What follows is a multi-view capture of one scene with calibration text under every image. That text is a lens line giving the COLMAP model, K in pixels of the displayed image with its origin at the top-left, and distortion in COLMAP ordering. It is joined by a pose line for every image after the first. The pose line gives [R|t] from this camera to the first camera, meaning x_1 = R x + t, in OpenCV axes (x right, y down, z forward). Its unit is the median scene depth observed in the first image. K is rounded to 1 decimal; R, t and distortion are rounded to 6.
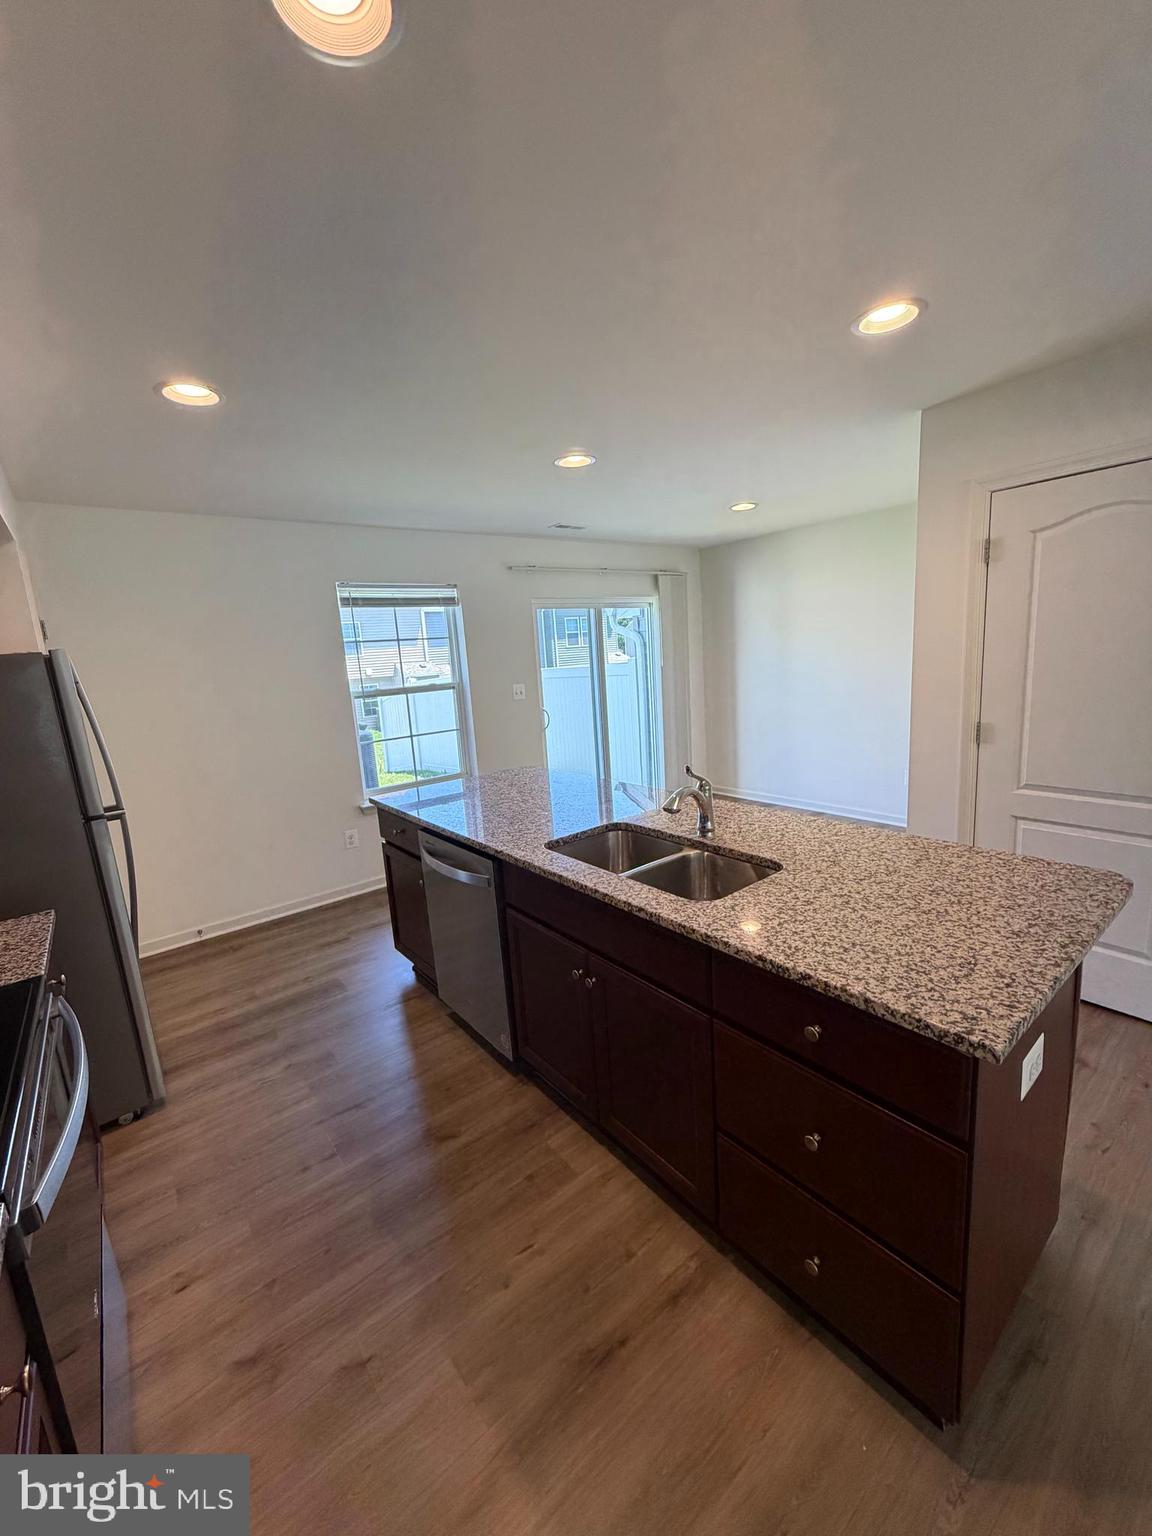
lens RADIAL K [[611.7, 0, 577.1], [0, 611.7, 762.6], [0, 0, 1]] dist [-0.001153, -0.000101]
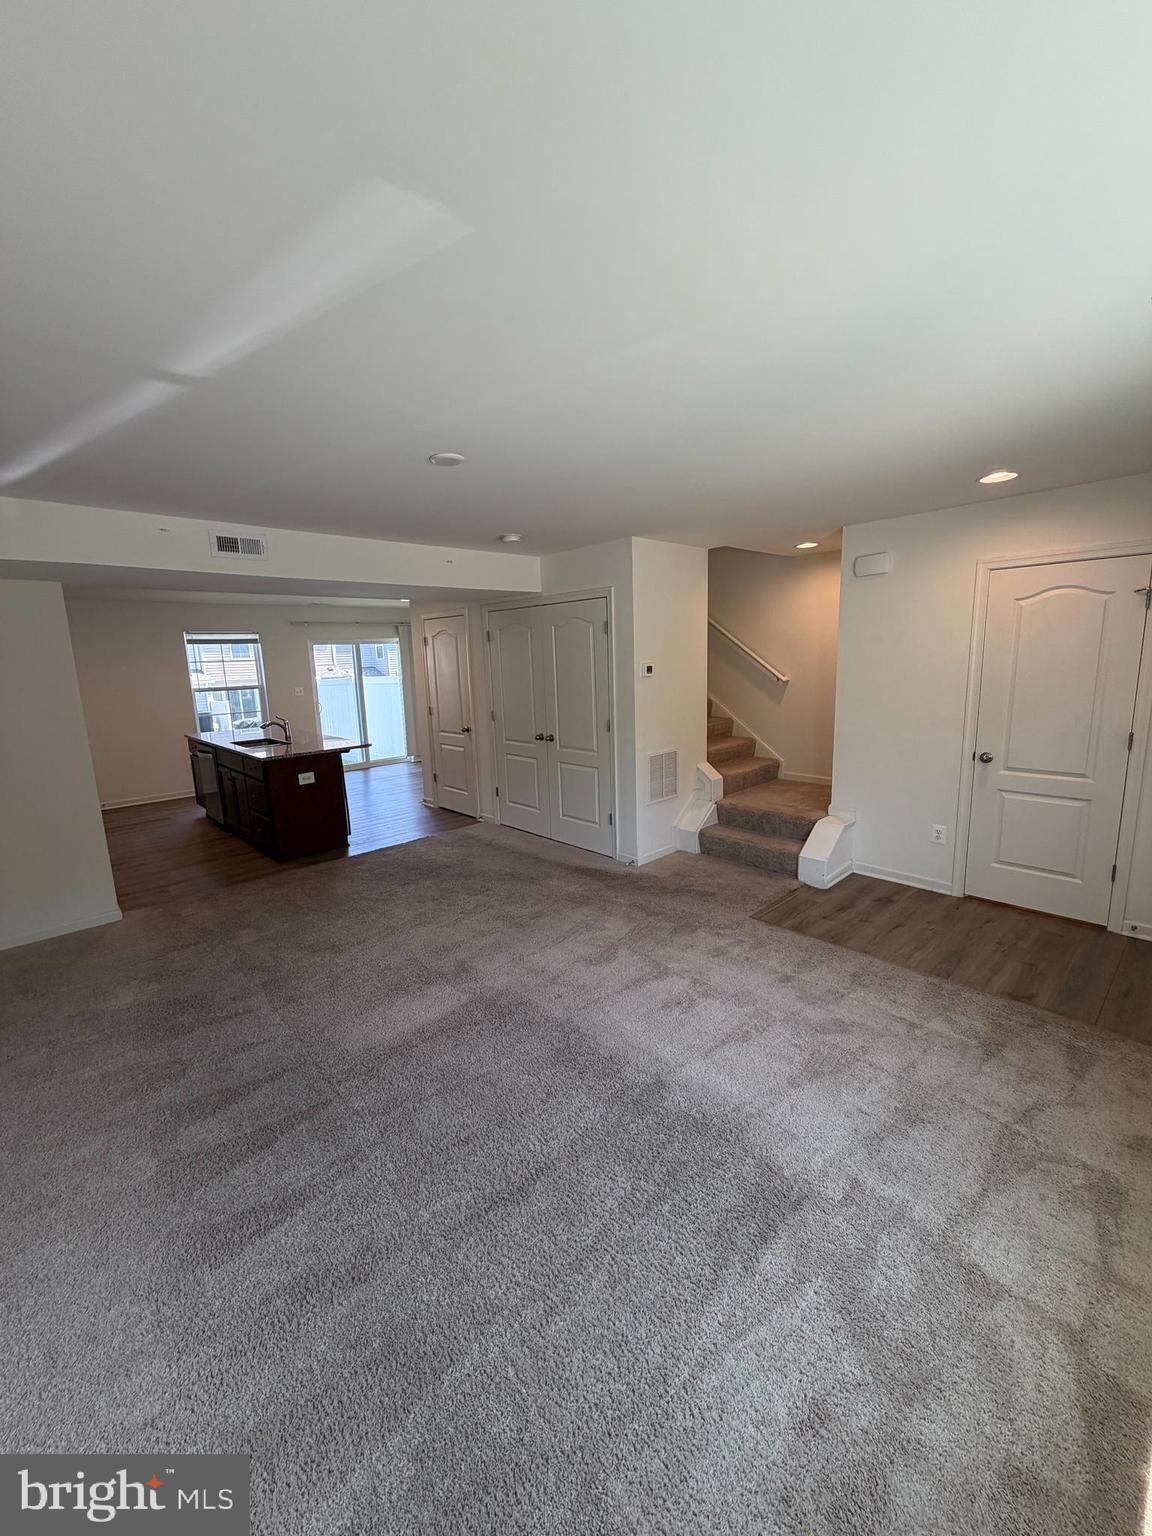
lens RADIAL K [[611.7, 0, 577.1], [0, 611.7, 762.6], [0, 0, 1]] dist [-0.001153, -0.000101]
pose [[0.995473, 0.019068, 0.093115, 1.257509], [-0.017962, 0.999758, -0.012706, 0.229132], [-0.093335, 0.010976, 0.995574, -1.944839]]
